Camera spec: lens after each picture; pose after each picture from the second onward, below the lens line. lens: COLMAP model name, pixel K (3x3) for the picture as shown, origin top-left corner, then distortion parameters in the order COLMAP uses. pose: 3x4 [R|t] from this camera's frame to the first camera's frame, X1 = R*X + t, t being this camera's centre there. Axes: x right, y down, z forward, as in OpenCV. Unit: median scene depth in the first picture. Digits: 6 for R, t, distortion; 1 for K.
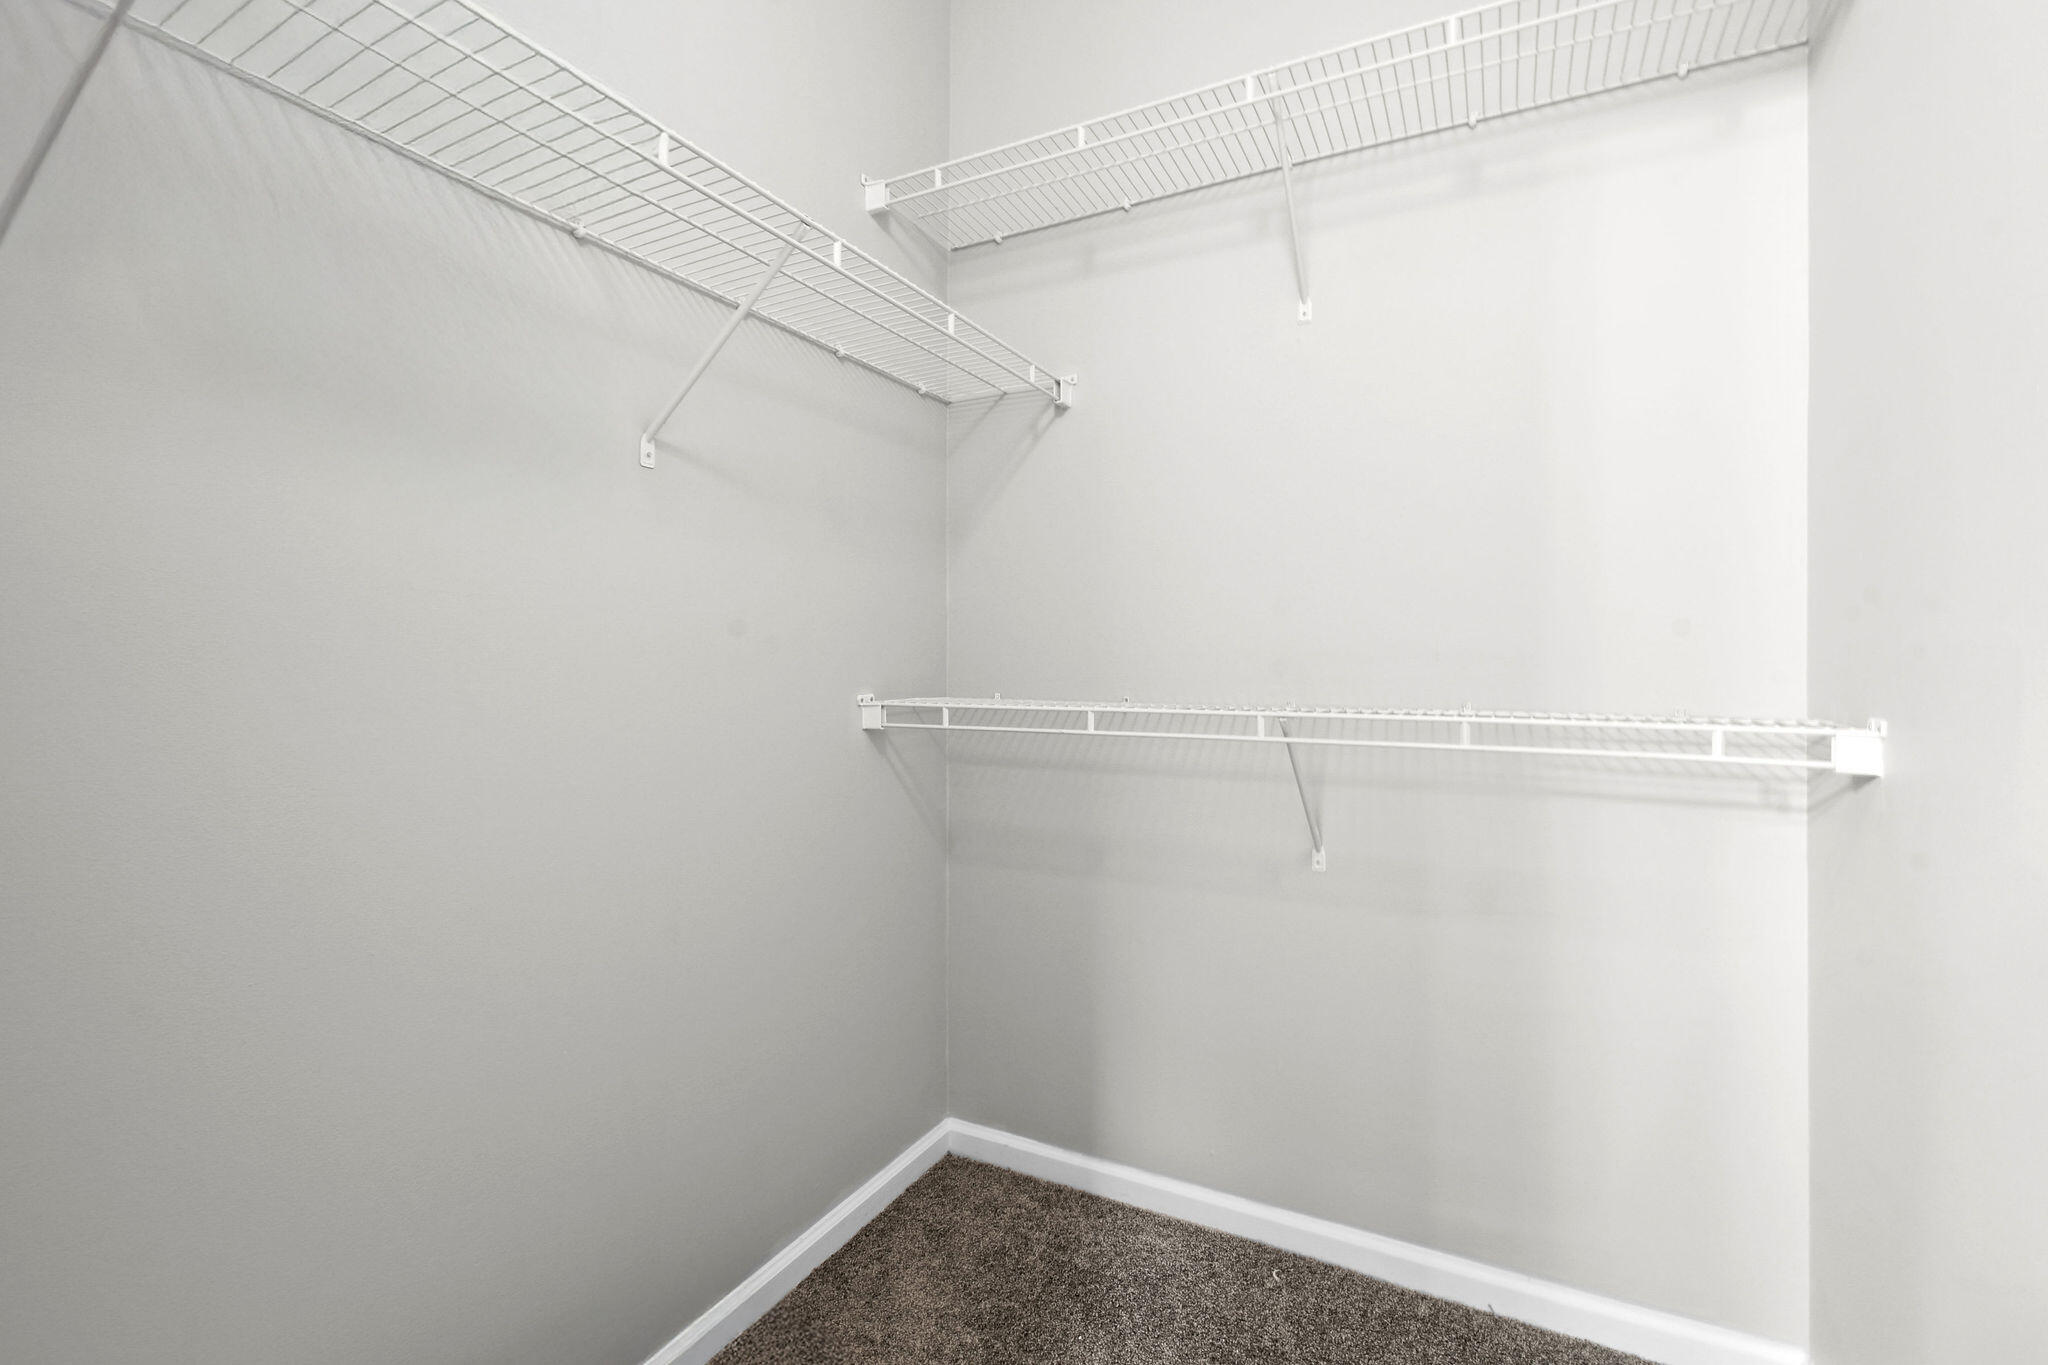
lens RADIAL K [[909.4, 0, 1021.9], [0, 909.4, 672.7], [0, 0, 1]] dist [0.005357, 0.000265]
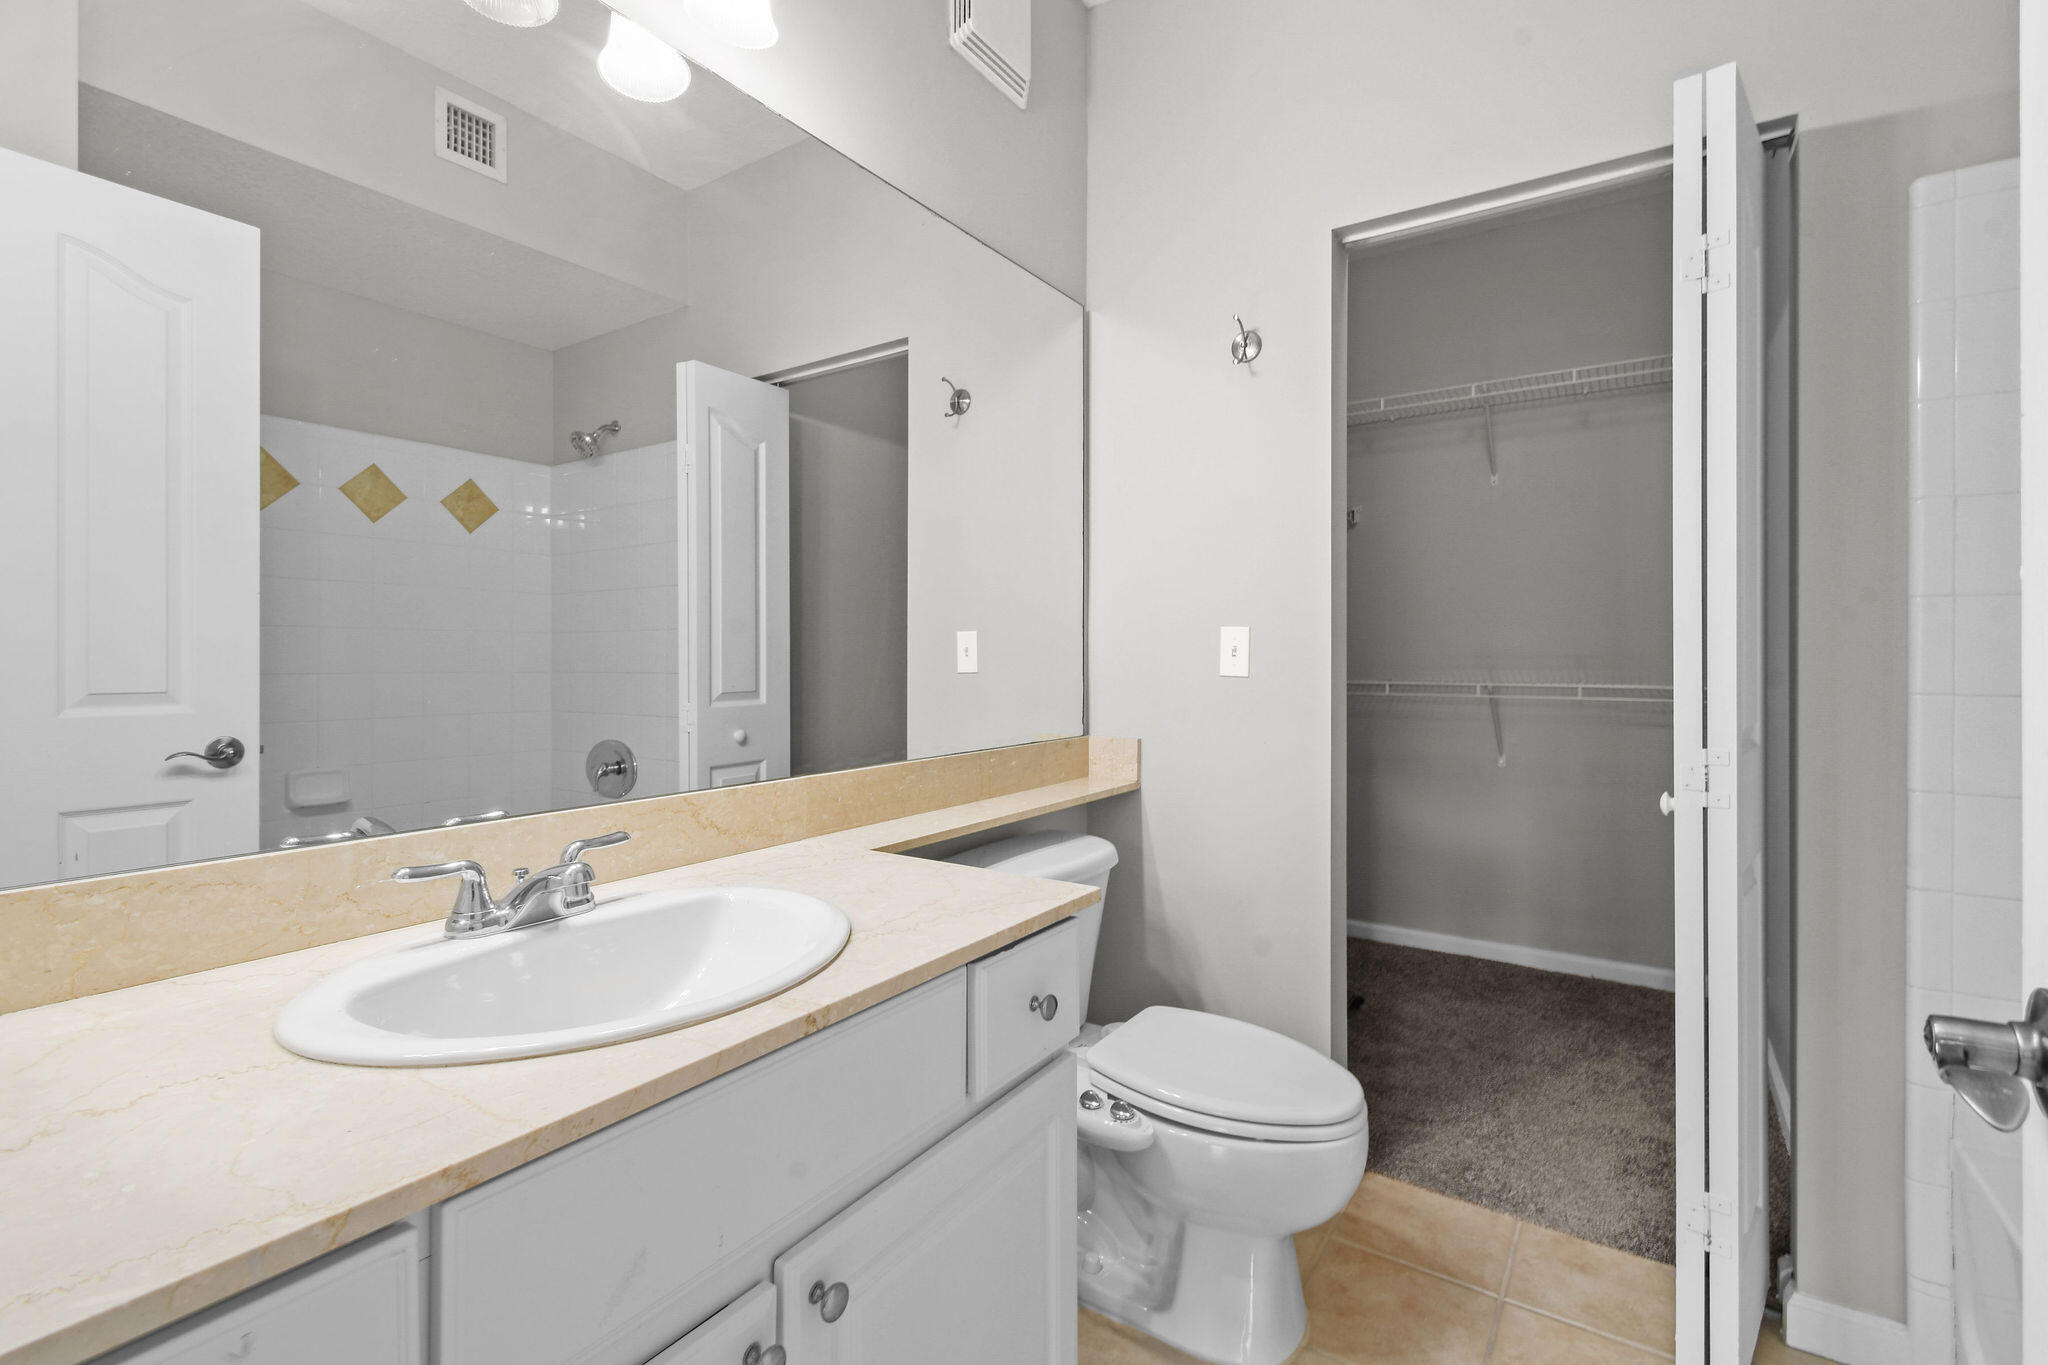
lens RADIAL K [[917.7, 0, 1028.5], [0, 917.7, 685.8], [0, 0, 1]] dist [0.009959, -0.000765]
pose [[0.995864, -0.003397, -0.090788, -0.539089], [0.004635, 0.999899, 0.013425, 0.013401], [0.090734, -0.013790, 0.995780, -1.130142]]
